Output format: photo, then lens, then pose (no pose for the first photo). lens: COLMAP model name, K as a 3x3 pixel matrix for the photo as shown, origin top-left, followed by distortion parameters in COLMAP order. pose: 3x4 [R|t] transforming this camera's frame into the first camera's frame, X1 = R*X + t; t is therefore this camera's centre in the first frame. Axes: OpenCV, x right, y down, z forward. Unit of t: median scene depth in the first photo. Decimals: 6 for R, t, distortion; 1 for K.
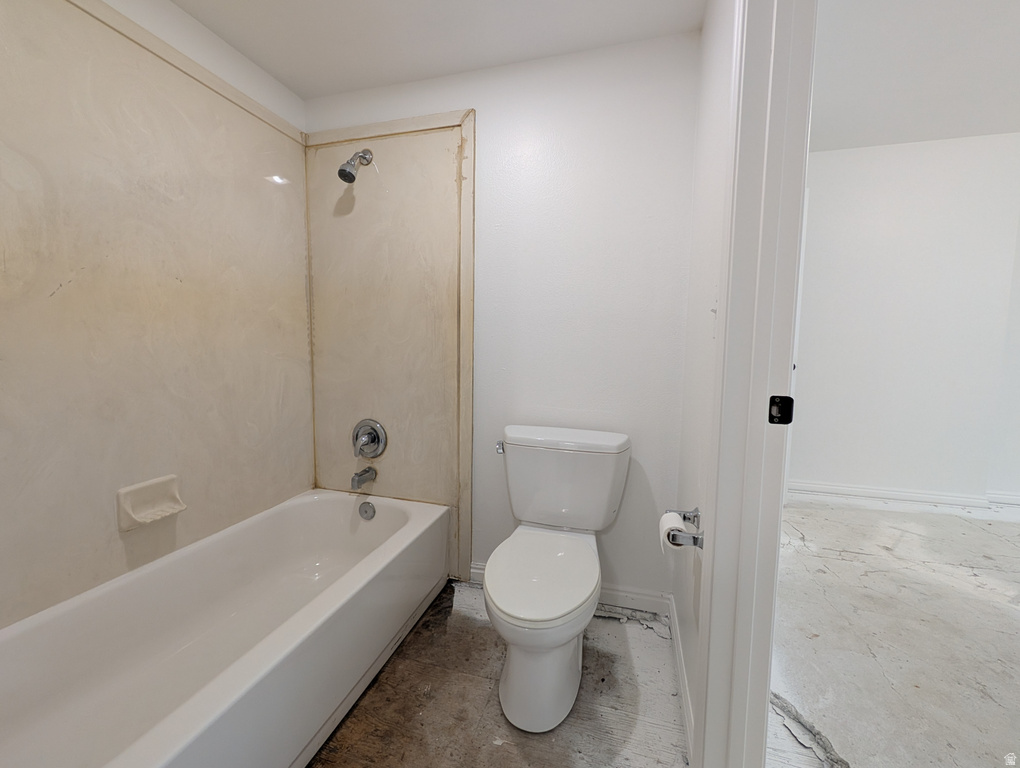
lens RADIAL K [[421.4, 0, 512.5], [0, 421.4, 383.6], [0, 0, 1]] dist [-0.002260, 0.000798]
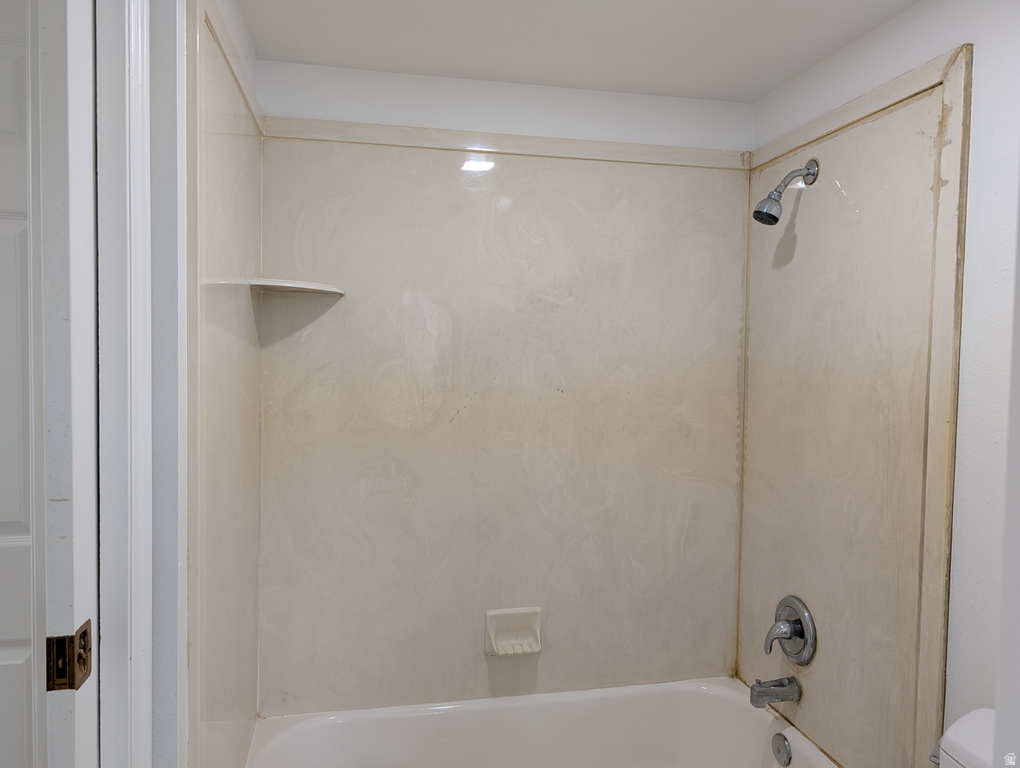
lens RADIAL K [[736.4, 0, 510.6], [0, 736.4, 381.5], [0, 0, 1]] dist [0.022402, -0.022503]
pose [[0.462683, 0.029209, -0.886043, 0.421573], [-0.086359, 0.996189, -0.012256, -0.185260], [0.882308, 0.082188, 0.463442, 0.140936]]
